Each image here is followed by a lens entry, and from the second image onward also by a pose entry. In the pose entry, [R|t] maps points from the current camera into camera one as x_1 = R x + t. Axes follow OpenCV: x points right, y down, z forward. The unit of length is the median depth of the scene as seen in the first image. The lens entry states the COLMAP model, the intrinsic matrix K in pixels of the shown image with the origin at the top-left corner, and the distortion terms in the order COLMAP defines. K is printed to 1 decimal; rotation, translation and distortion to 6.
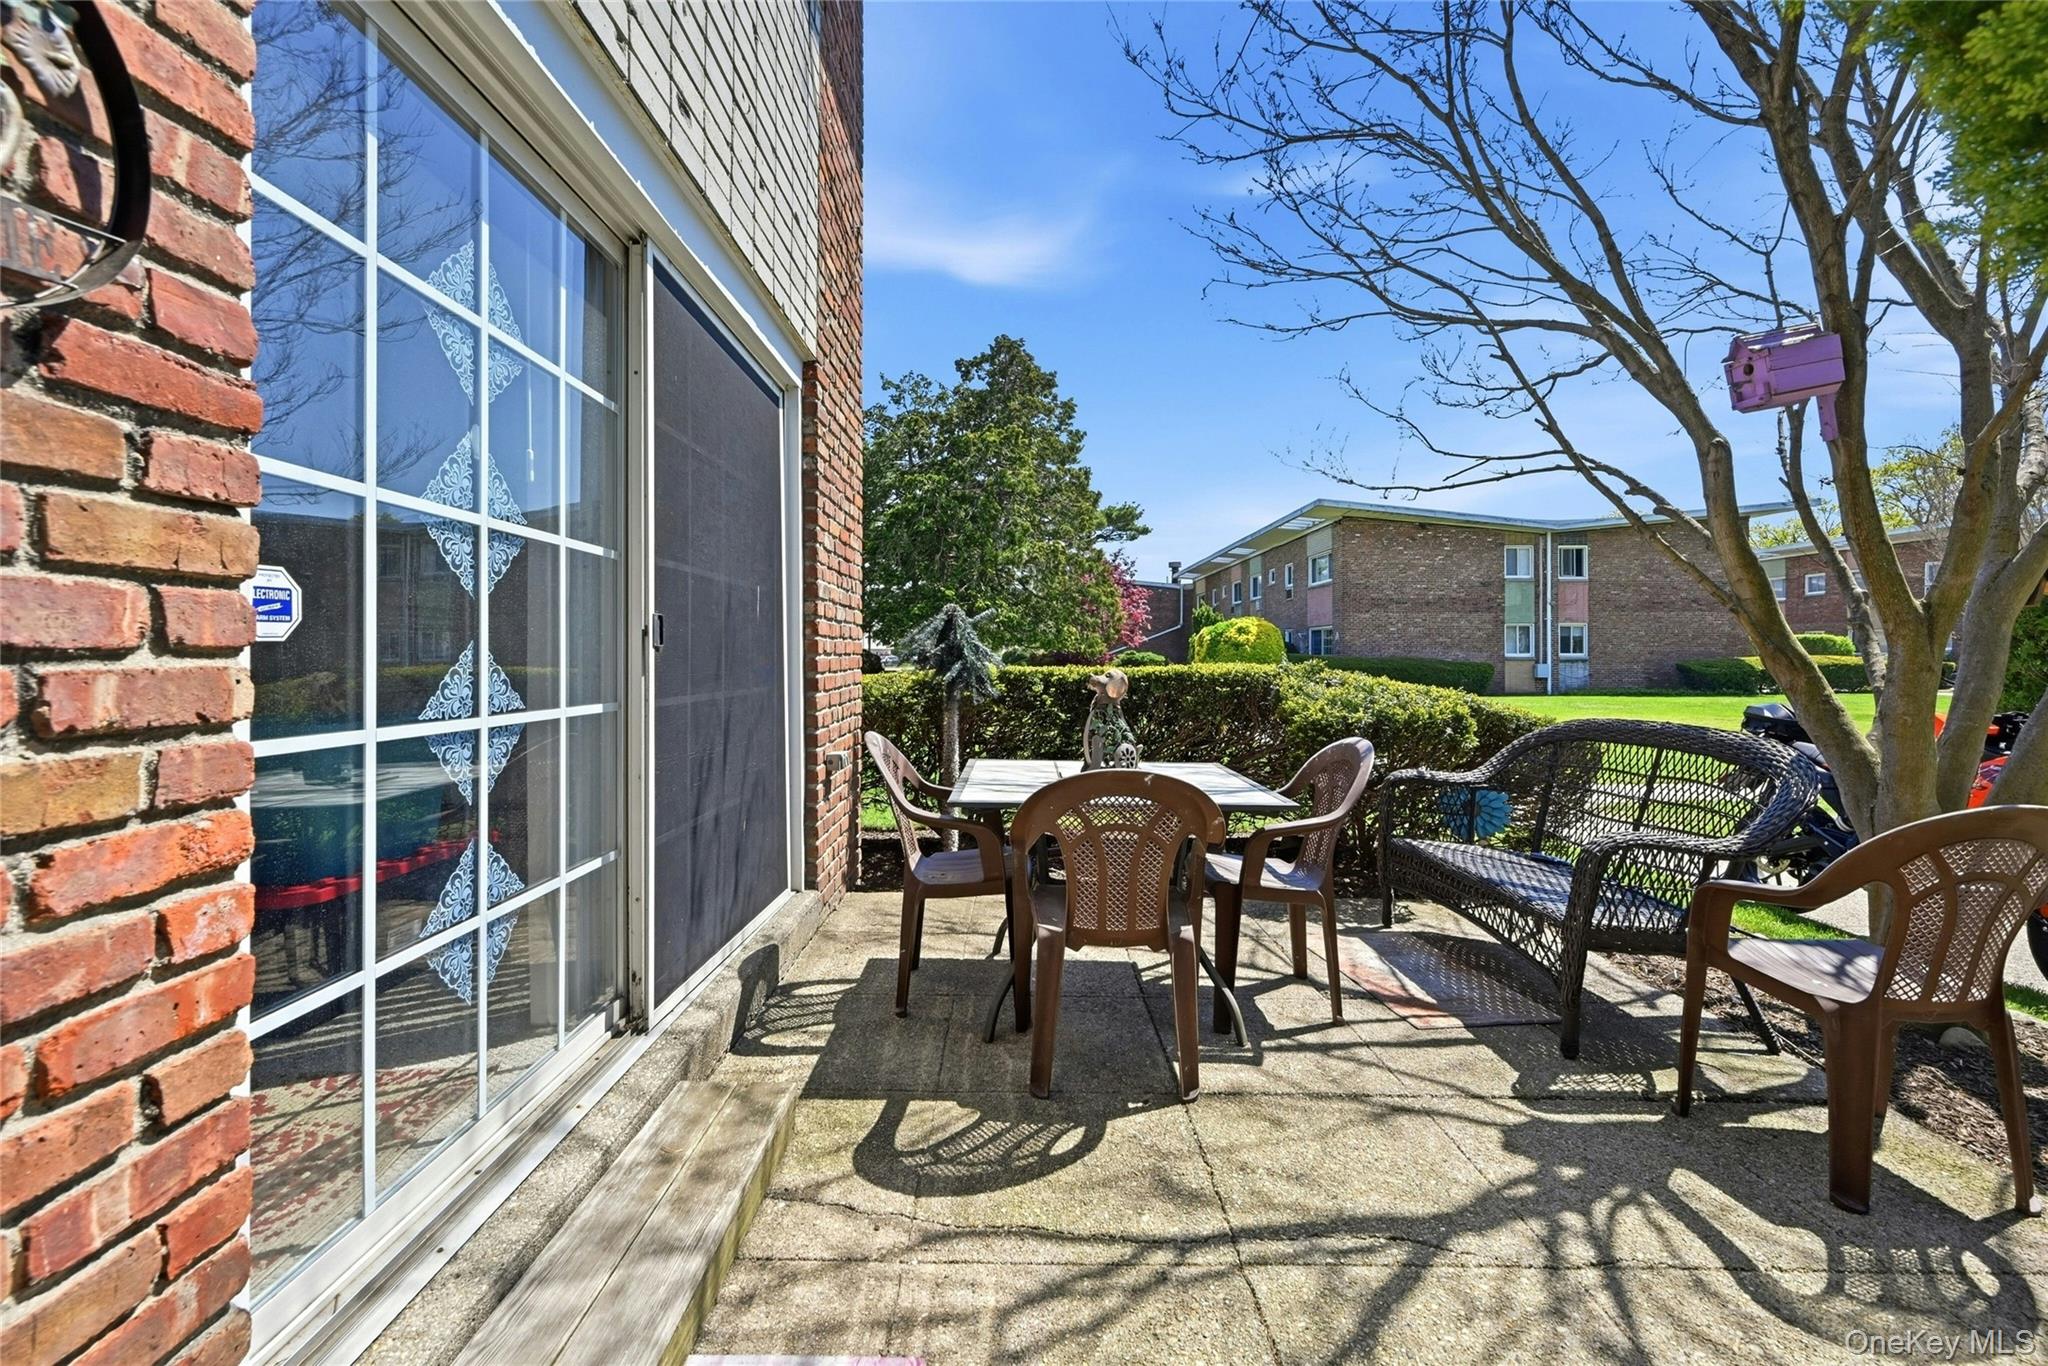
lens RADIAL K [[809.8, 0, 1022.1], [0, 809.8, 682.7], [0, 0, 1]] dist [-0.000085, 0.000462]
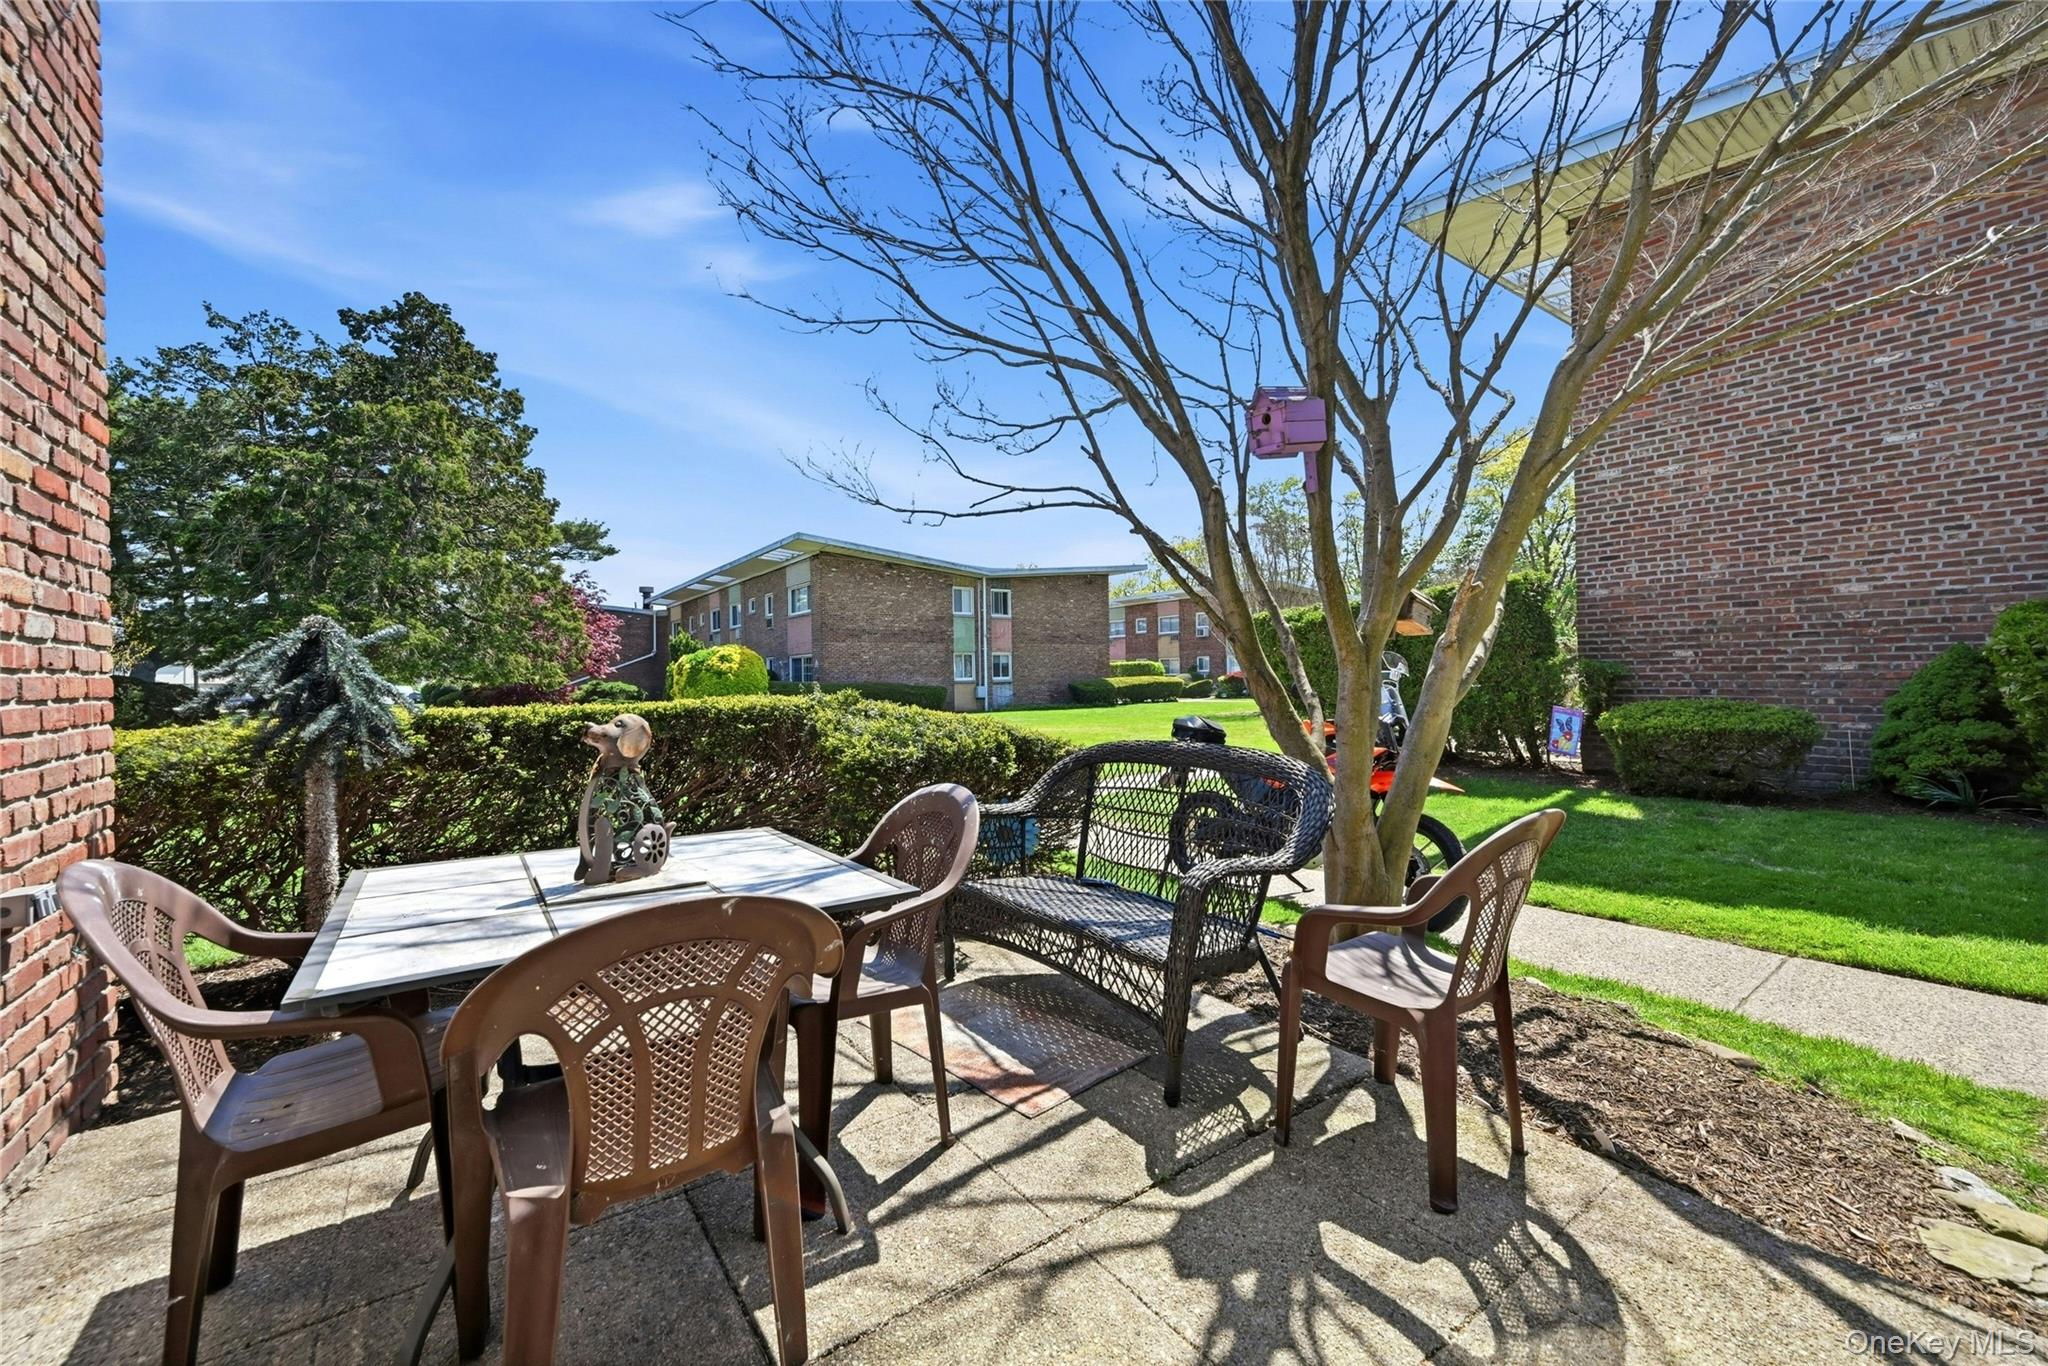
lens RADIAL K [[798.0, 0, 1022.2], [0, 798.0, 676.0], [0, 0, 1]] dist [-0.002148, -0.000171]
pose [[0.812491, -0.012793, 0.582834, -0.003342], [0.037477, 0.998837, -0.030321, -0.010192], [-0.581769, 0.046478, 0.812025, 0.181572]]
